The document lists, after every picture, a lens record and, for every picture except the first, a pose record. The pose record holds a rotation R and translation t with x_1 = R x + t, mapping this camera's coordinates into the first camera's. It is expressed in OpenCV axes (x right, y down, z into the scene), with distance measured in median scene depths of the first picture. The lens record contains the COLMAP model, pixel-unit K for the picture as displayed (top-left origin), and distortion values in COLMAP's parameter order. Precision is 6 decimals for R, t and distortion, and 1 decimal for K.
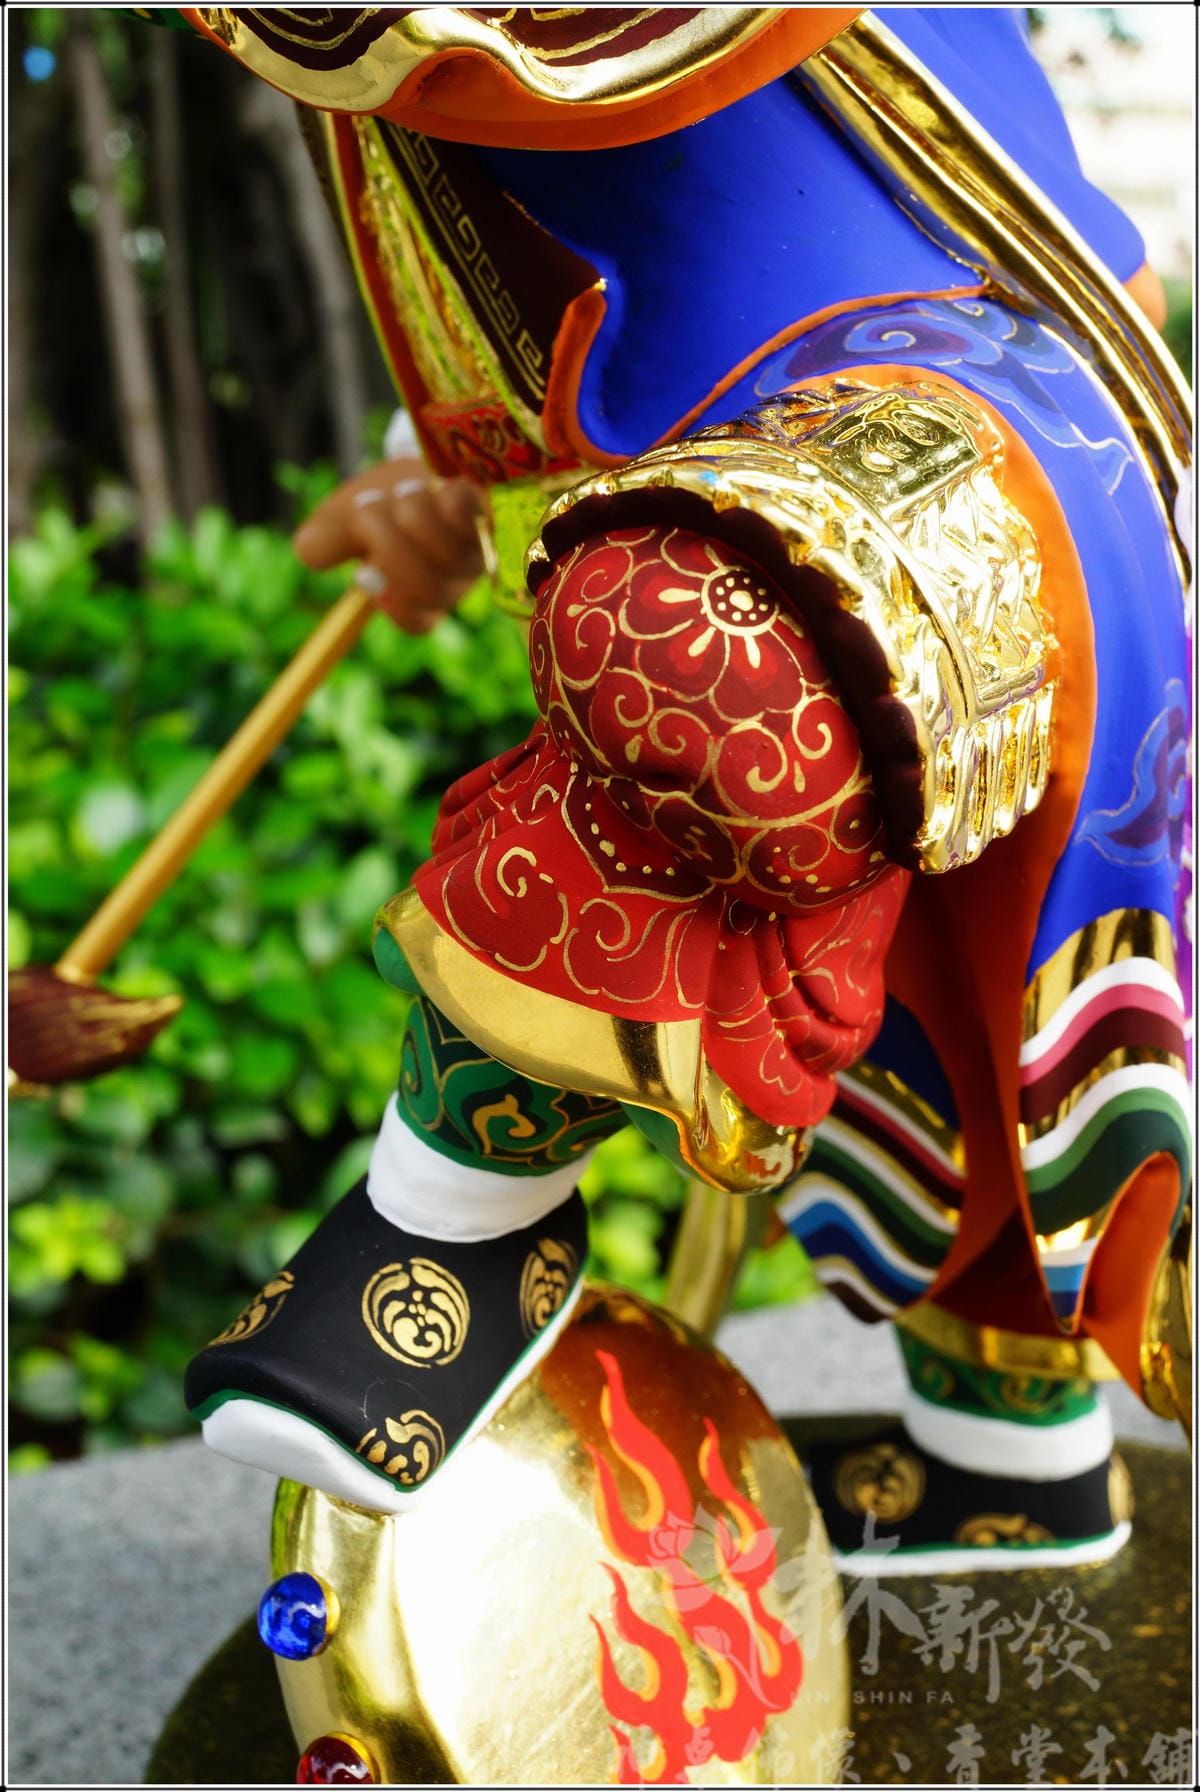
lens RADIAL K [[1906.6, 0, 596.6], [0, 1906.6, 877.2], [0, 0, 1]] dist [-0.096359, -0.019018]
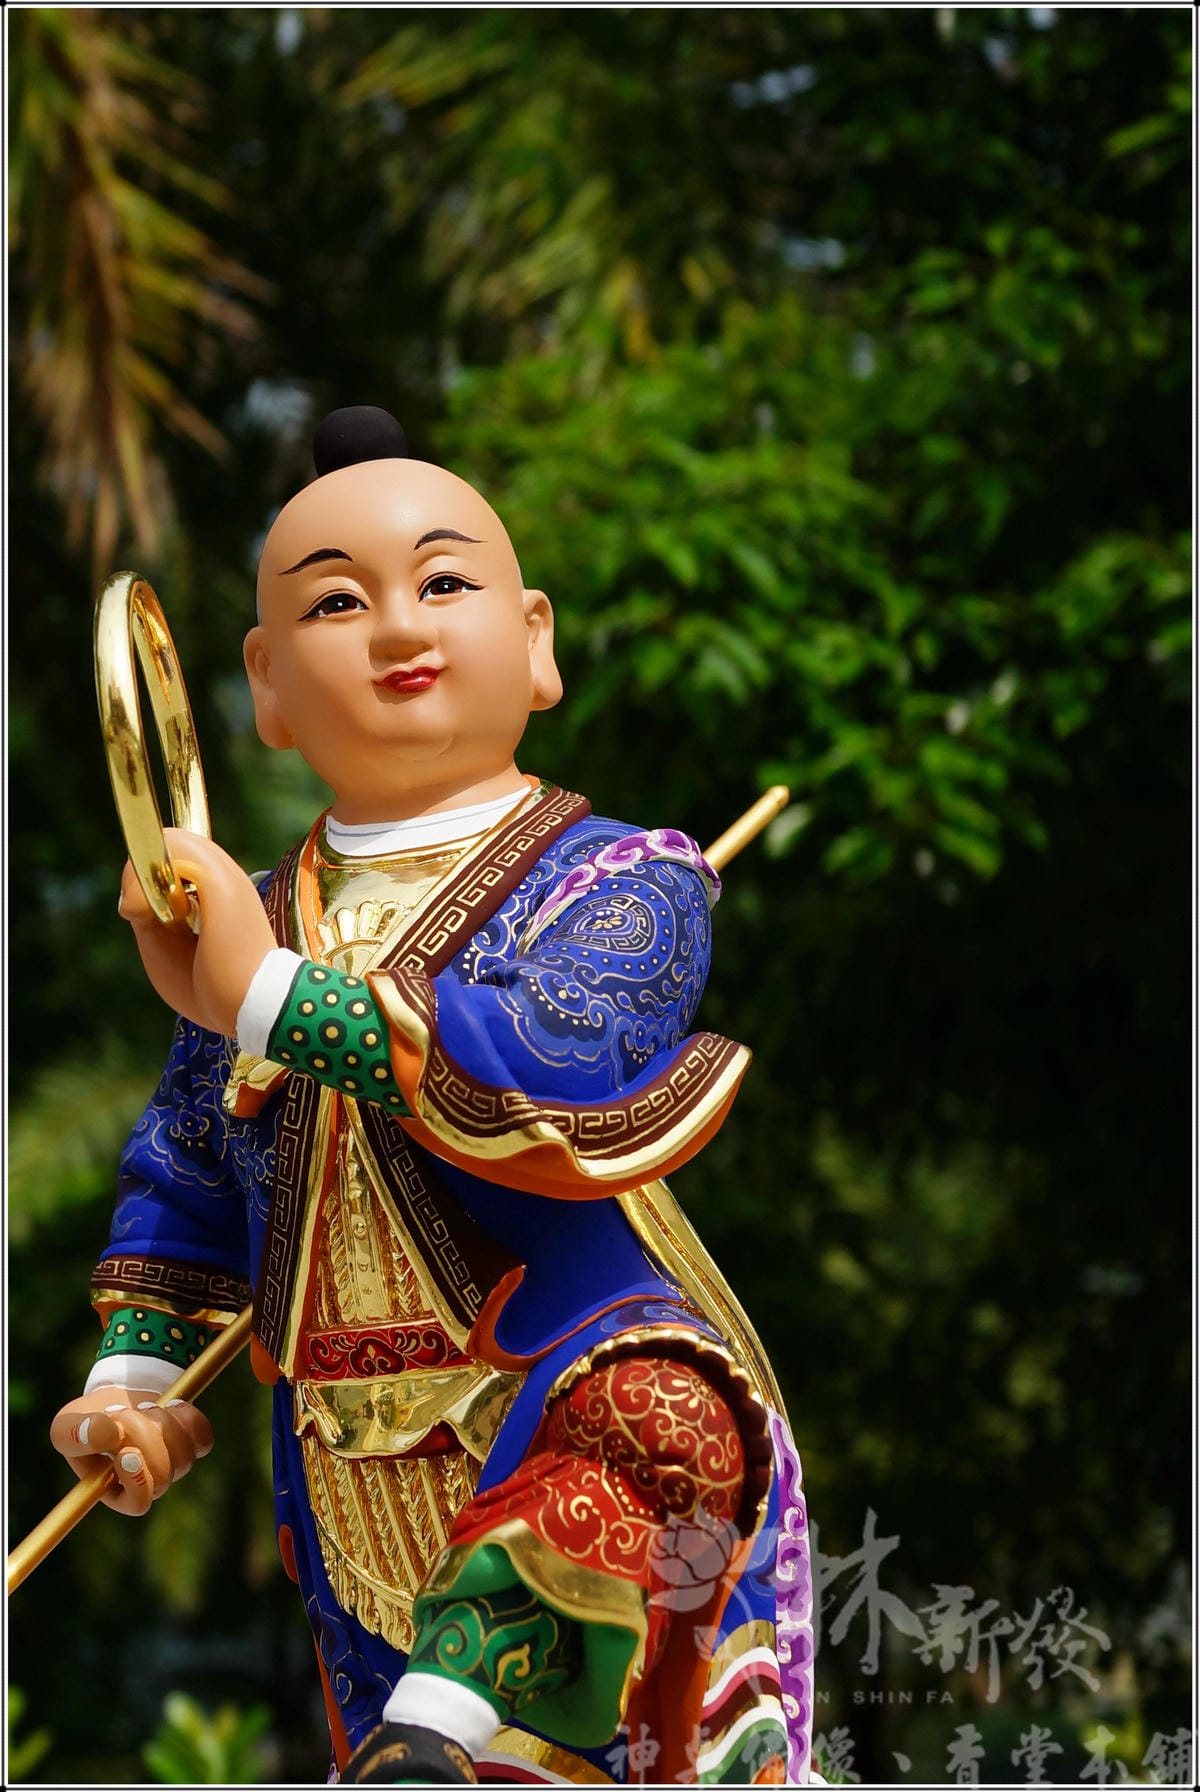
lens RADIAL K [[3597.5, 0, 478.1], [0, 3597.5, 899.0], [0, 0, 1]] dist [-0.108579, -0.528946]
pose [[0.855419, 0.231702, 0.463220, -1.959285], [0.023523, 0.876053, -0.481640, 1.207408], [-0.517402, 0.422901, 0.743942, -2.002739]]
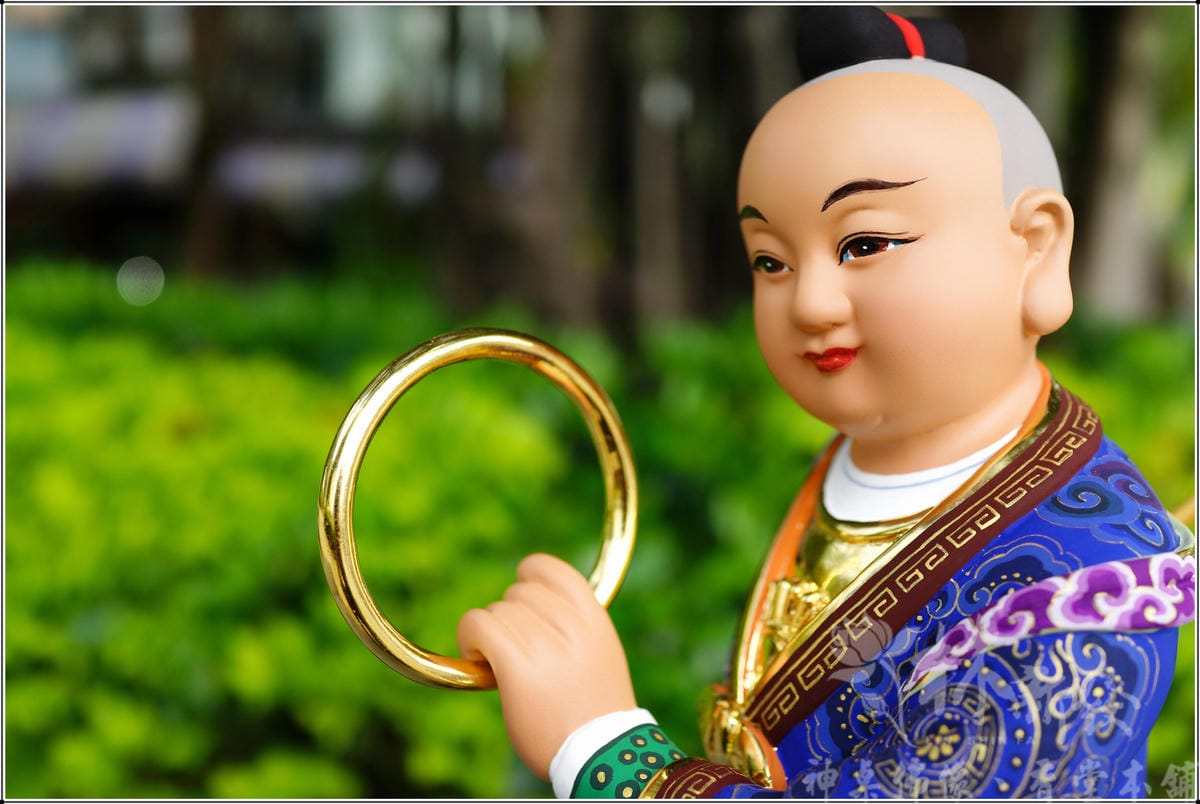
lens RADIAL K [[1241.5, 0, 600.0], [0, 1241.5, 402.0], [0, 0, 1]] dist [-0.051544, -0.177206]
pose [[0.959767, 0.130205, -0.248785, -0.032994], [-0.136862, 0.990544, -0.009572, -0.956112], [0.245186, 0.043237, 0.968511, -0.272150]]
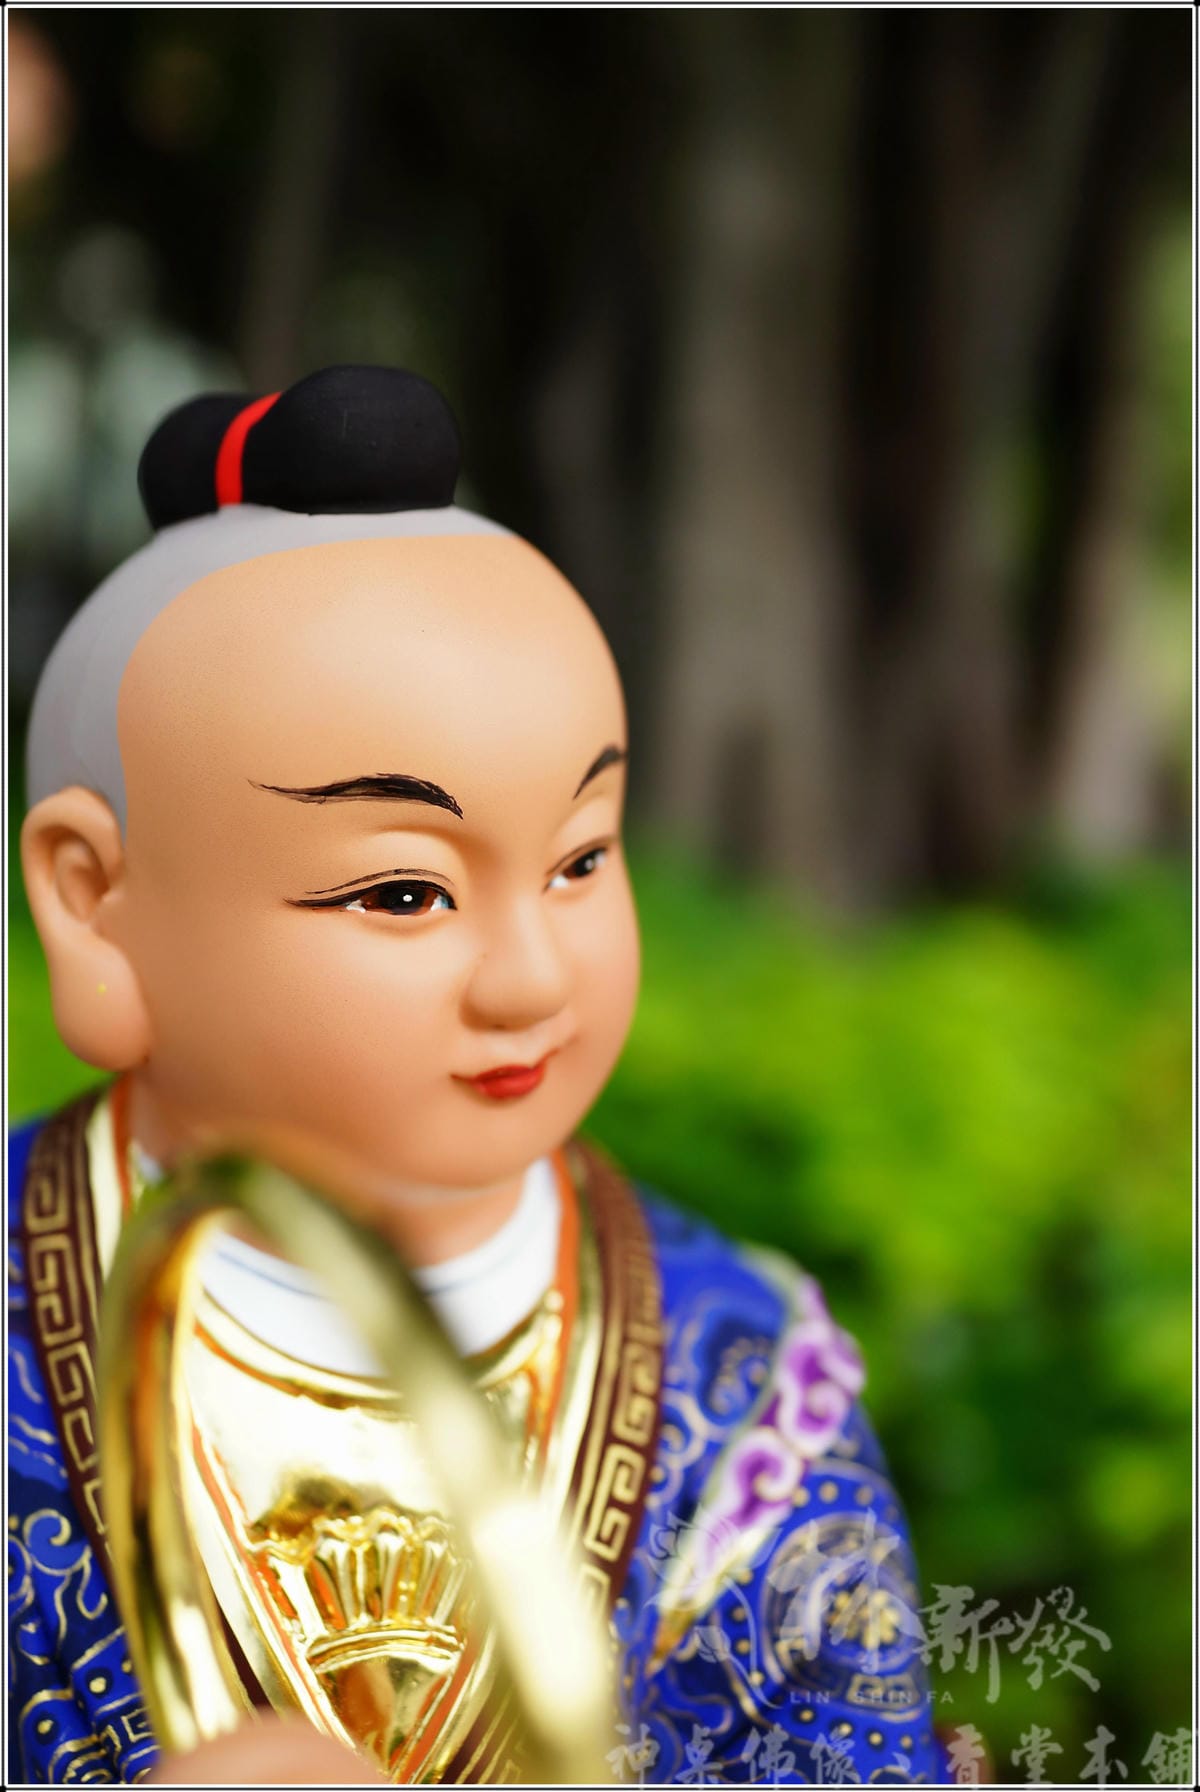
lens RADIAL K [[1854.0, 0, 600.0], [0, 1854.0, 896.0], [0, 0, 1]] dist [-0.051544, -0.177206]
pose [[0.300648, 0.053050, 0.952258, -1.113888], [0.069546, 0.994574, -0.077364, -1.063006], [-0.951196, 0.089485, 0.295328, 0.705230]]
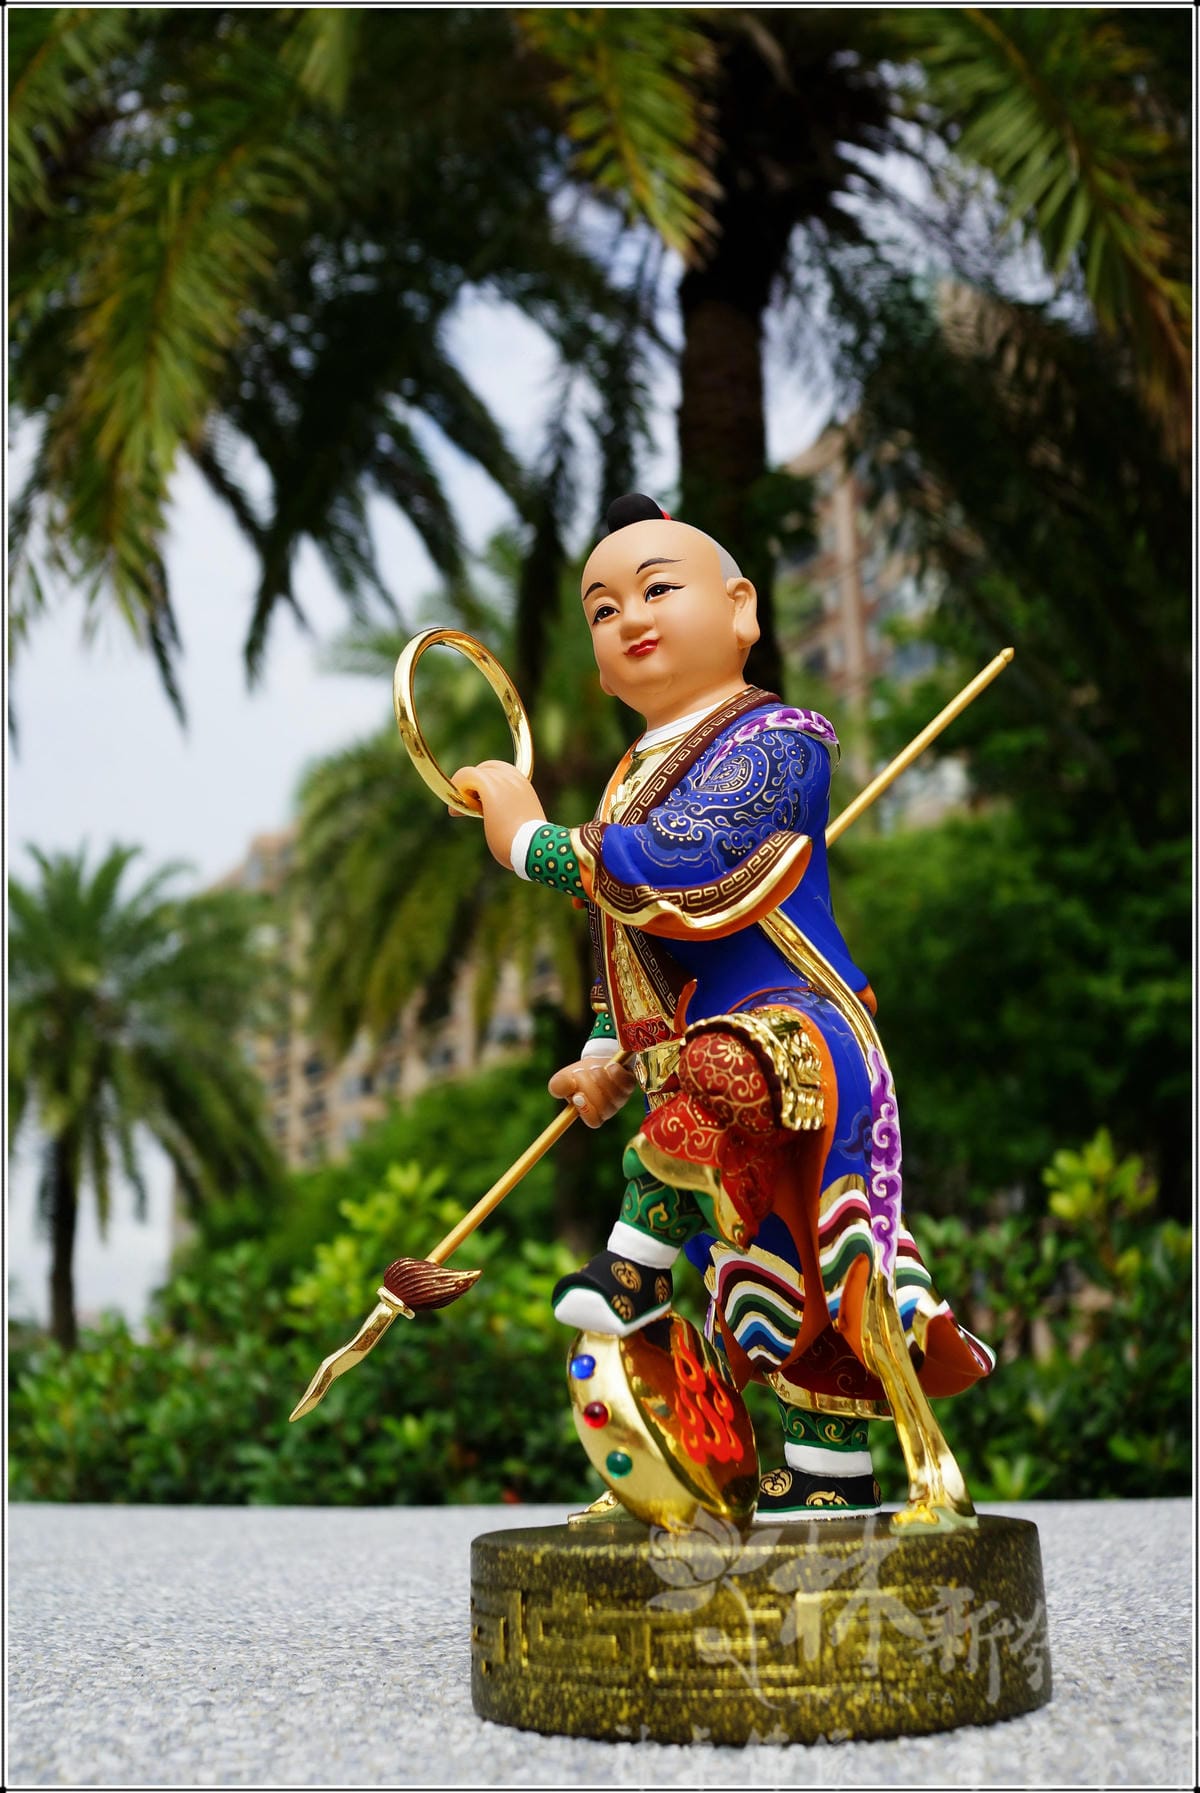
lens RADIAL K [[1907.7, 0, 596.6], [0, 1907.7, 877.7], [0, 0, 1]] dist [-0.096359, -0.019018]
pose [[0.997446, 0.069820, 0.015043, -0.253945], [-0.057924, 0.914015, -0.401523, 0.954292], [-0.041783, 0.399626, 0.915725, -2.320505]]
